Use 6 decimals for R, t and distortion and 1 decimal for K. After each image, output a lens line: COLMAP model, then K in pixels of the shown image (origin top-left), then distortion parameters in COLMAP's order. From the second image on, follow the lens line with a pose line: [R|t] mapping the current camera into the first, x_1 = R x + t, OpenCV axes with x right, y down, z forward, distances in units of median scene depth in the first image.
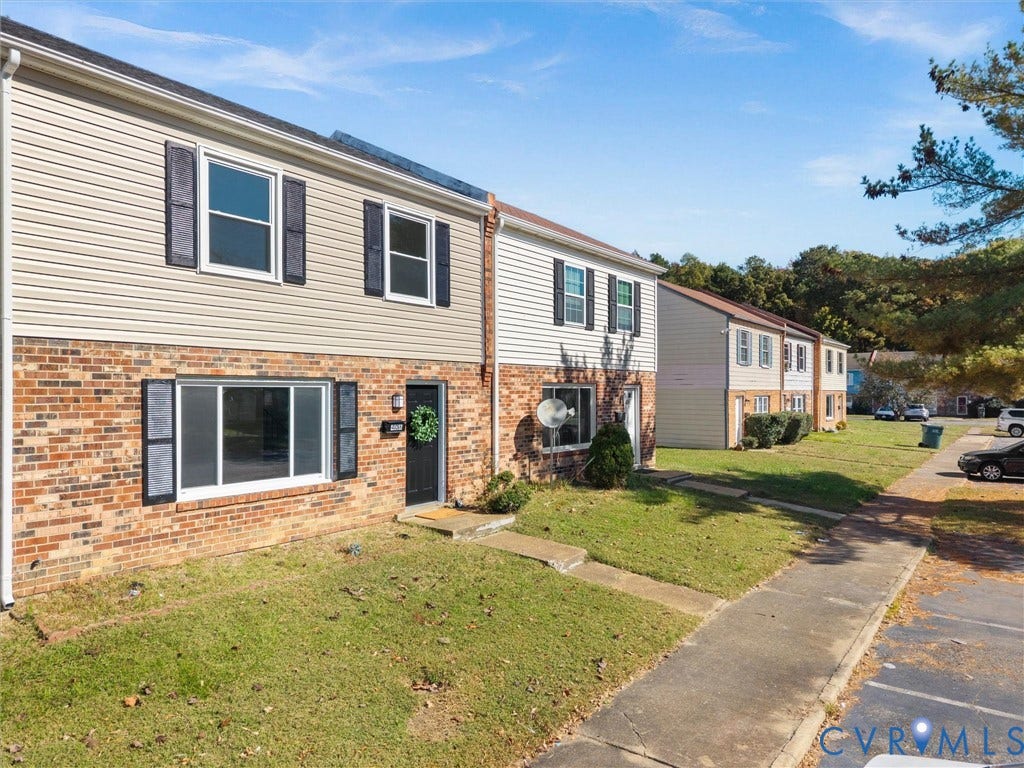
lens RADIAL K [[682.1, 0, 510.8], [0, 682.1, 389.1], [0, 0, 1]] dist [0.038632, -0.033320]
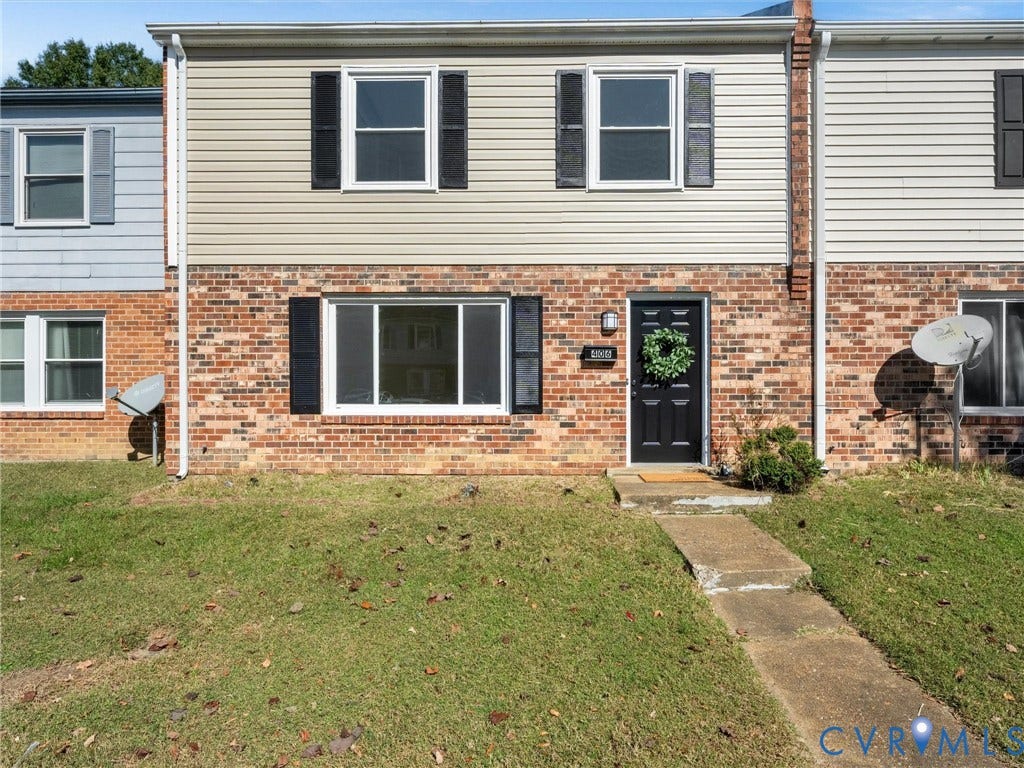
lens RADIAL K [[621.5, 0, 518.7], [0, 621.5, 386.9], [0, 0, 1]] dist [-0.000422, 0.016127]
pose [[0.582234, -0.000215, -0.813022, 0.370980], [0.004307, 0.999987, 0.002820, 0.097488], [0.813010, -0.005143, 0.582227, 0.557136]]
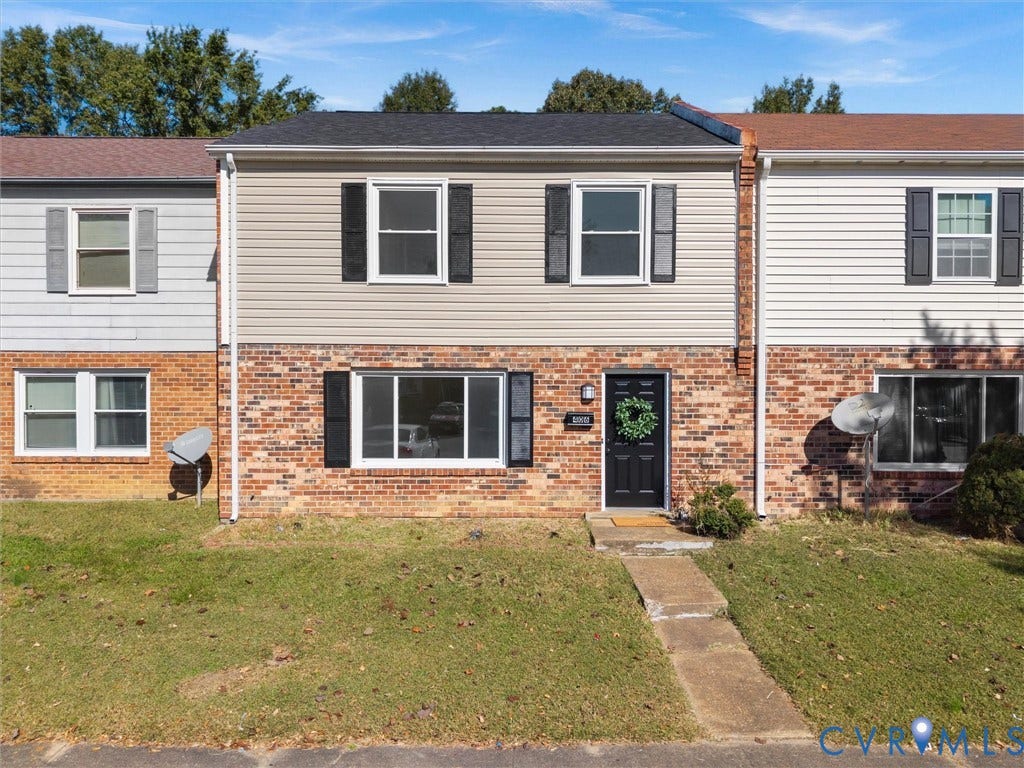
lens RADIAL K [[680.0, 0, 510.0], [0, 680.0, 389.4], [0, 0, 1]] dist [0.097836, -0.158416]
pose [[0.596511, 0.015659, -0.802452, 0.564501], [0.000152, 0.999807, 0.019623, -0.004361], [0.802605, -0.011828, 0.596394, 0.389611]]
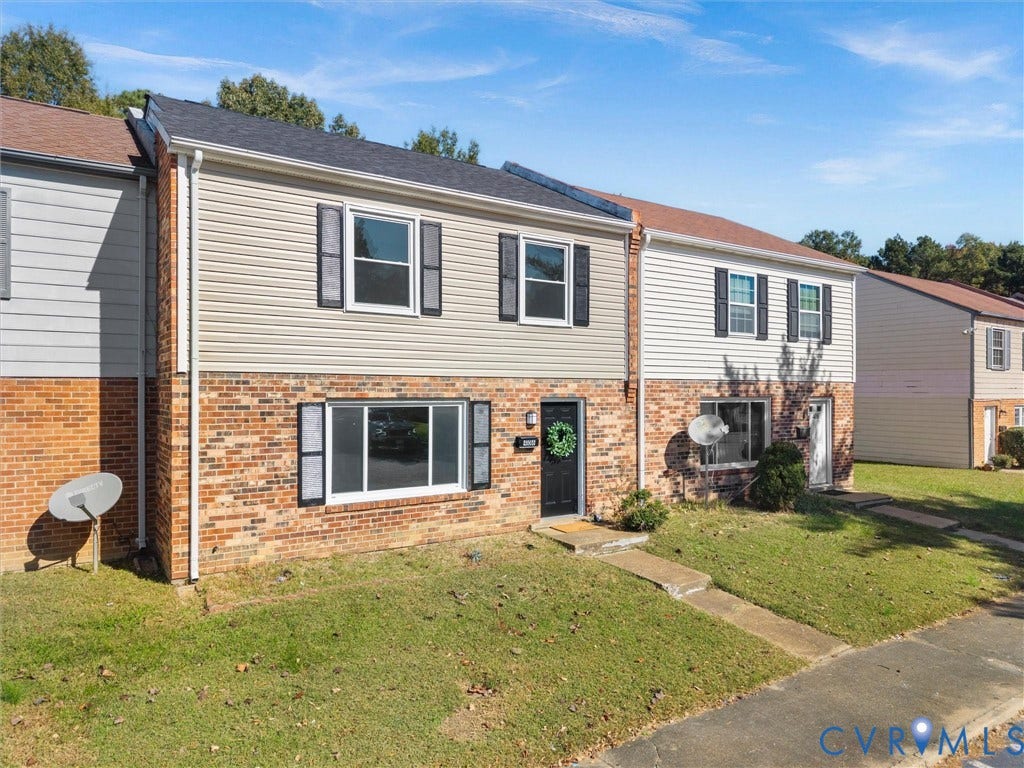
lens RADIAL K [[680.0, 0, 510.0], [0, 680.0, 389.4], [0, 0, 1]] dist [0.097836, -0.158416]
pose [[0.940690, -0.001549, -0.339264, 0.176646], [0.000870, 0.999997, -0.002154, -0.027136], [0.339266, 0.001732, 0.940689, -0.010523]]
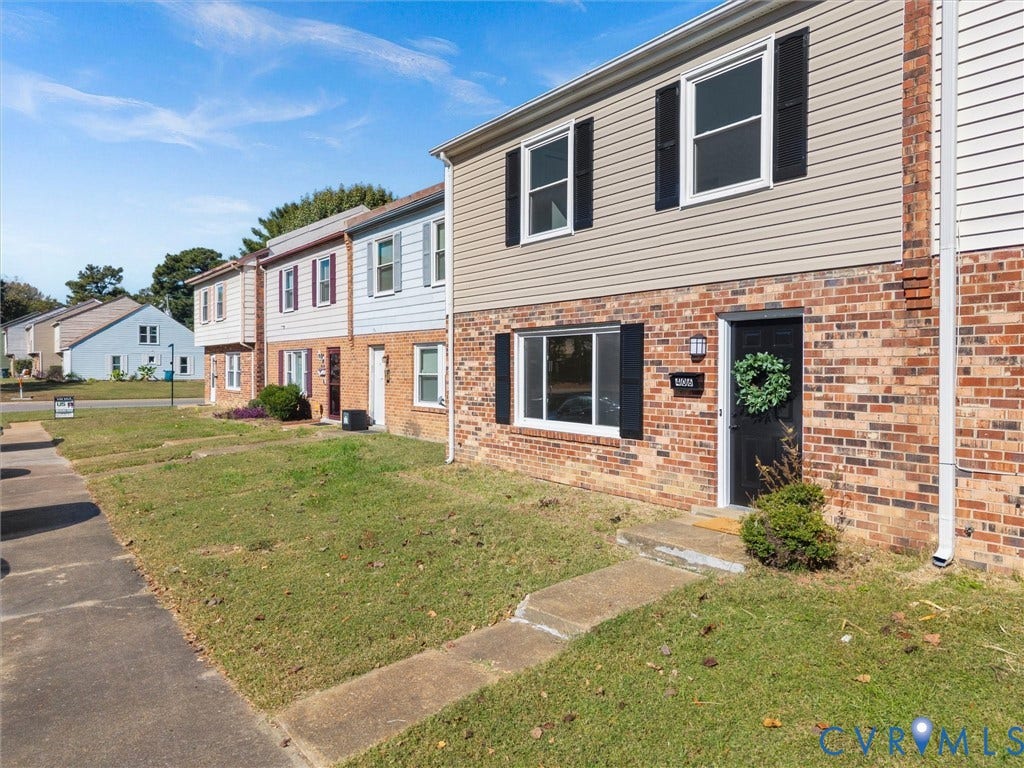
lens RADIAL K [[673.5, 0, 508.5], [0, 673.5, 384.8], [0, 0, 1]] dist [-0.006224, -0.002922]
pose [[-0.294711, 0.023251, -0.955303, 0.606688], [0.002536, 0.999719, 0.023549, 0.044660], [0.955583, 0.004518, -0.294687, 1.109006]]
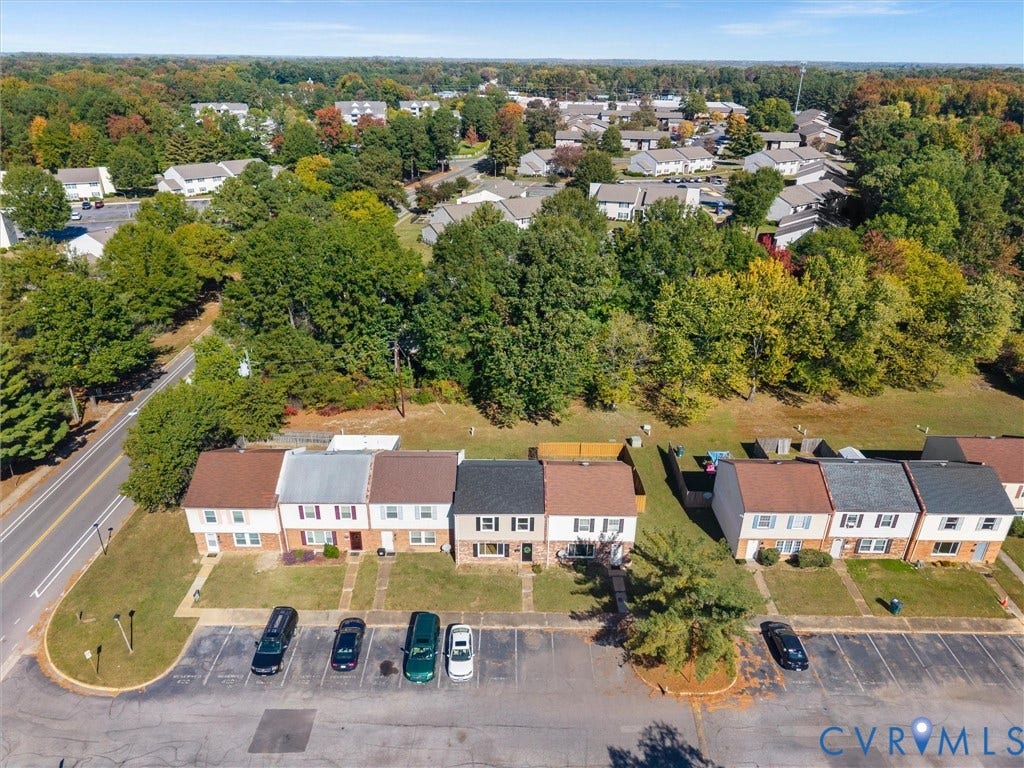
lens RADIAL K [[715.2, 0, 511.1], [0, 715.2, 399.3], [0, 0, 1]] dist [0.039290, -0.170886]
pose [[0.589414, 0.357206, -0.724565, 3.799263], [-0.007467, 0.899298, 0.437274, -3.822751], [0.807797, -0.252324, 0.532726, -1.932018]]
